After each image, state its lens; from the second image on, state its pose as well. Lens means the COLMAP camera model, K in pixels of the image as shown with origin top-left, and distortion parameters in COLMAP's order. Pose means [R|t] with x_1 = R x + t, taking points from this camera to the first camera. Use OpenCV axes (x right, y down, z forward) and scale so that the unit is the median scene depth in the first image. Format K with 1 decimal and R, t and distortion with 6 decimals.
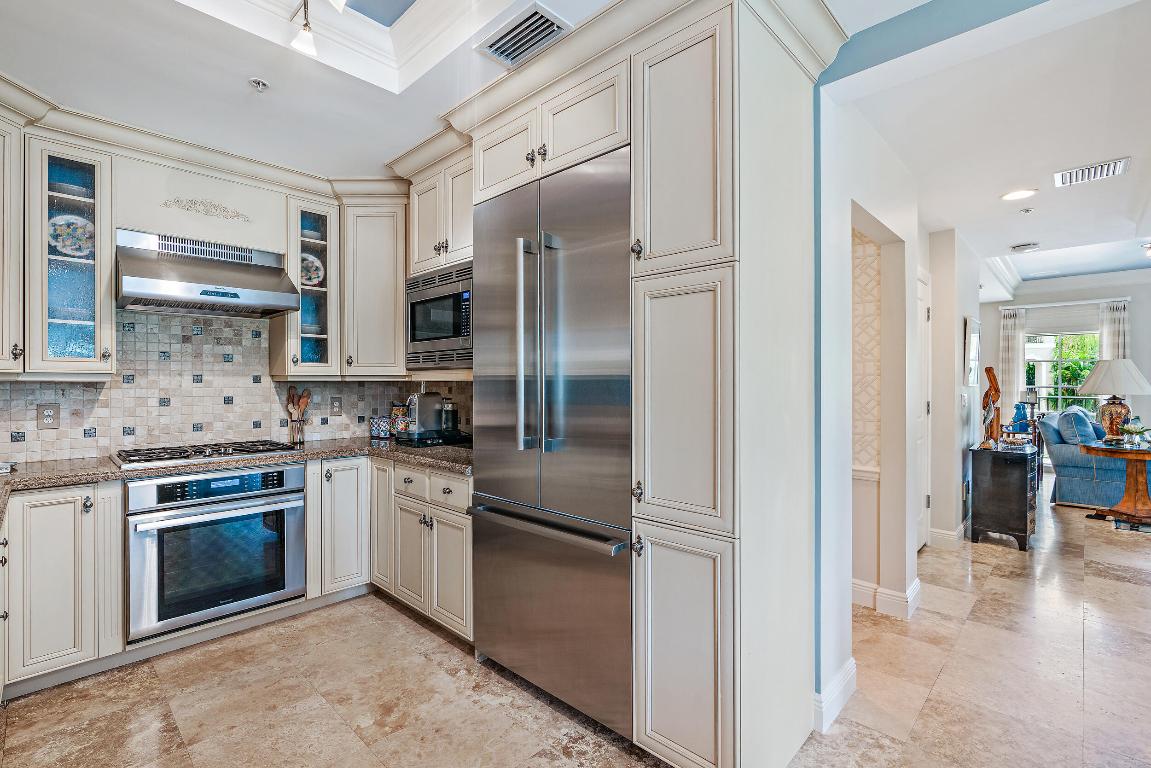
lens RADIAL K [[522.1, 0, 572.3], [0, 522.1, 379.1], [0, 0, 1]] dist [-0.003488, 0.000326]
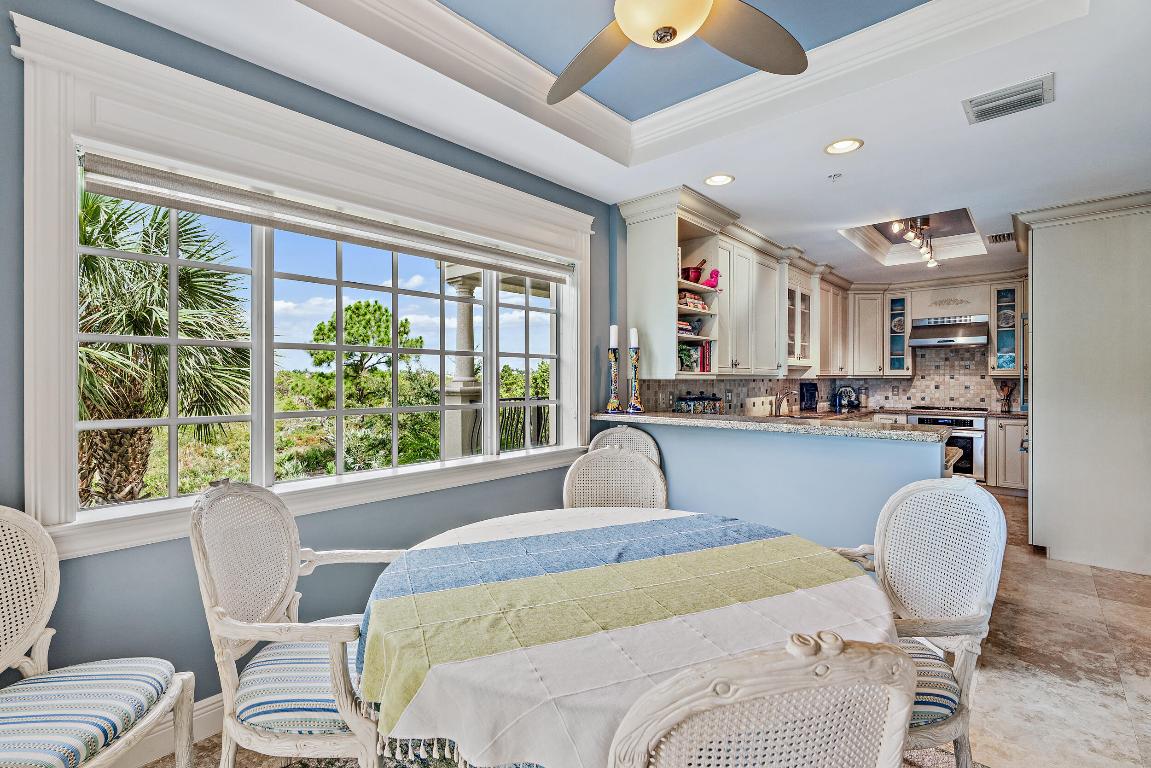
lens RADIAL K [[522.1, 0, 573.0], [0, 522.1, 375.6], [0, 0, 1]] dist [-0.003488, 0.000326]
pose [[0.050498, 0.001705, -0.998723, 1.441676], [0.009664, 0.999951, 0.002195, -0.028322], [0.998677, -0.009762, 0.050479, -0.726760]]
